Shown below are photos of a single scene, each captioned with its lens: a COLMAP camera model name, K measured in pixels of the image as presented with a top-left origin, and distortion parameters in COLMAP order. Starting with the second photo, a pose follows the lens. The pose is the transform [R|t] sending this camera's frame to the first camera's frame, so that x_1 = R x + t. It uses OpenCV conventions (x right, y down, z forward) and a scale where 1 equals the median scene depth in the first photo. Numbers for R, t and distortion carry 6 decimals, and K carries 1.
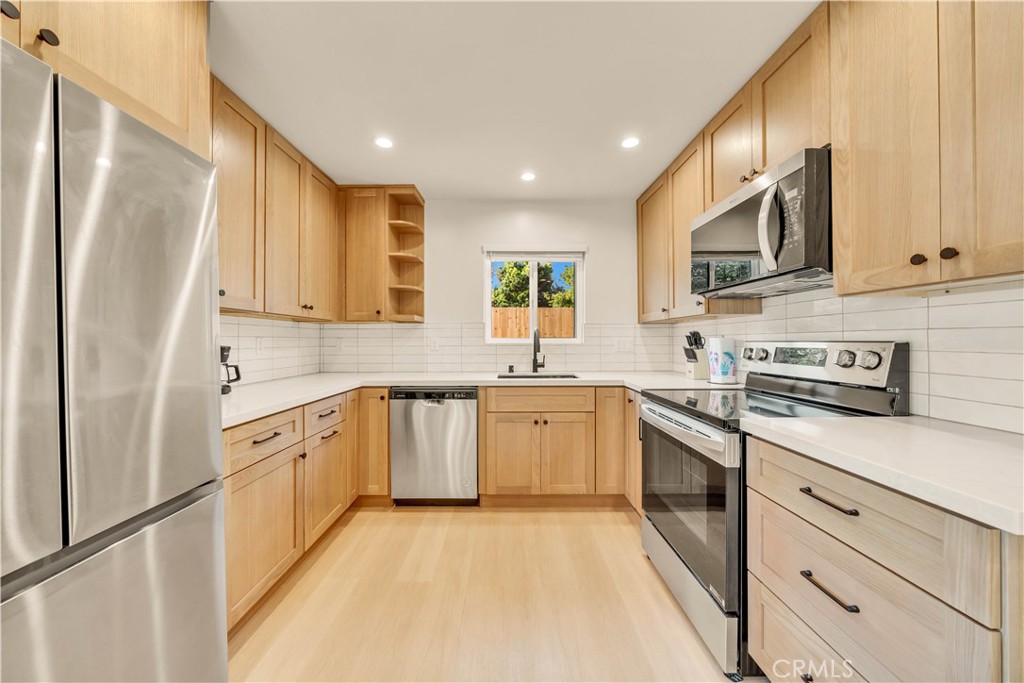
lens RADIAL K [[352.6, 0, 504.9], [0, 352.6, 341.0], [0, 0, 1]] dist [0.001315, -0.000134]
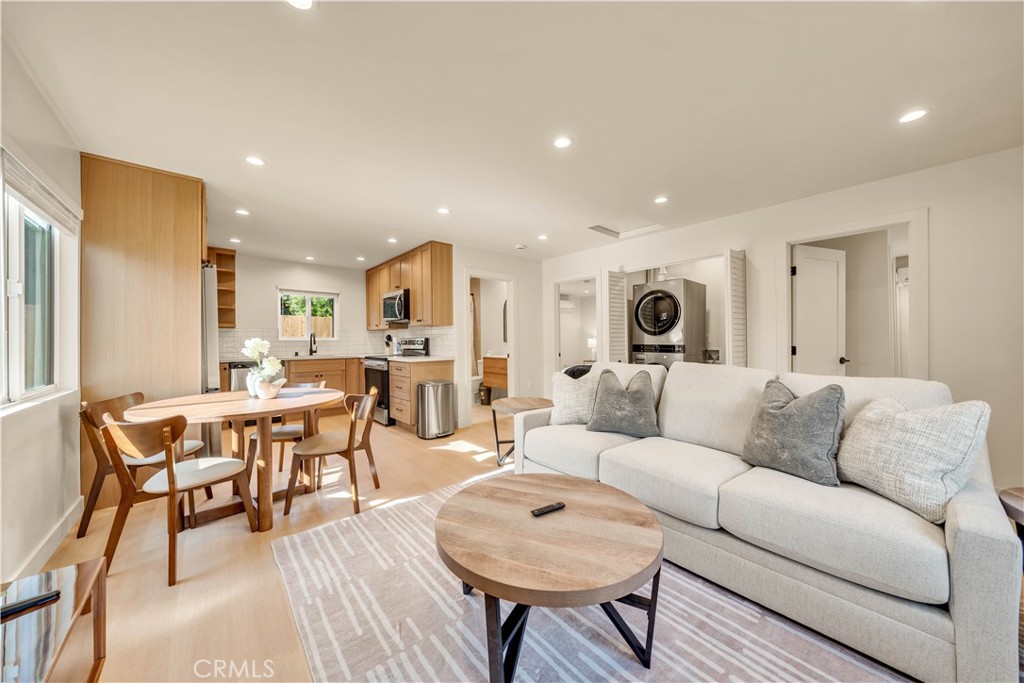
lens RADIAL K [[352.6, 0, 509.7], [0, 352.6, 337.1], [0, 0, 1]] dist [0.001315, -0.000134]
pose [[0.760180, 0.003497, 0.649703, -0.393409], [0.007692, 0.999867, -0.014382, 0.029907], [-0.649667, 0.015930, 0.760052, -1.334157]]
